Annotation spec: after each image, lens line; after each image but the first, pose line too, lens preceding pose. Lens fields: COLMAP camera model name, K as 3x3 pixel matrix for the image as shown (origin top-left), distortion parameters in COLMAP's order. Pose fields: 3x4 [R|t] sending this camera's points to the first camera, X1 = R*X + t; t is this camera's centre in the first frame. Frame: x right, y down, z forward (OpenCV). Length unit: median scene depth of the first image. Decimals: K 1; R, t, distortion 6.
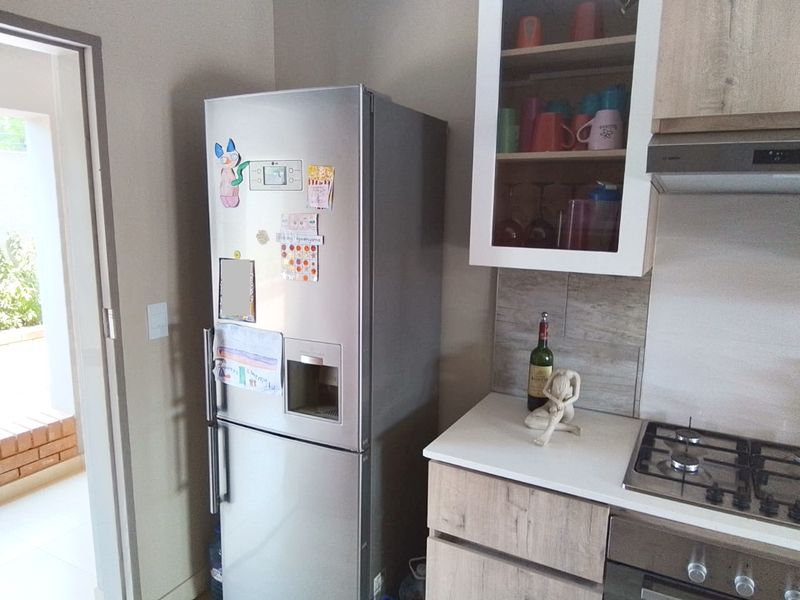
lens RADIAL K [[558.2, 0, 399.5], [0, 558.2, 305.1], [0, 0, 1]] dist [0.064076, -0.080739]
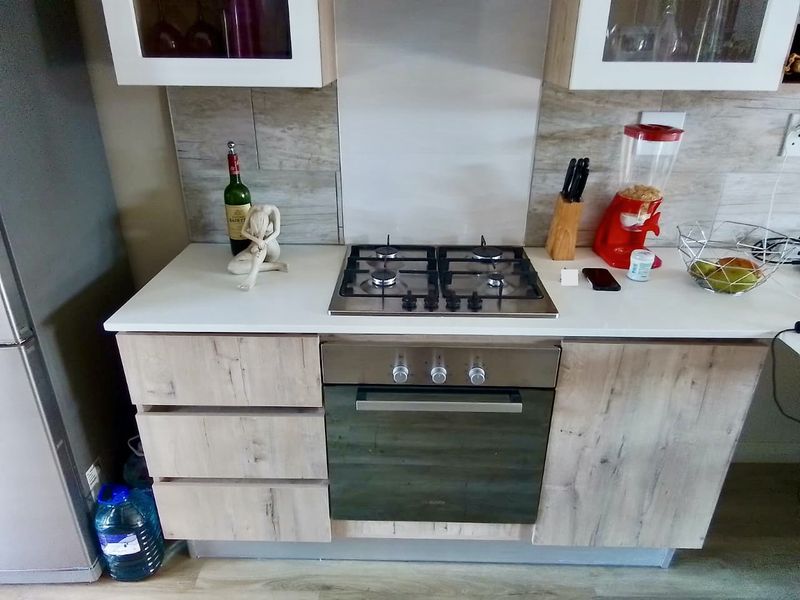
lens RADIAL K [[558.2, 0, 399.5], [0, 558.2, 305.1], [0, 0, 1]] dist [0.064076, -0.080739]
pose [[0.883844, -0.208947, 0.418522, 0.079330], [0.089909, 0.953895, 0.286359, 0.030353], [-0.459060, -0.215468, 0.861880, 0.080101]]
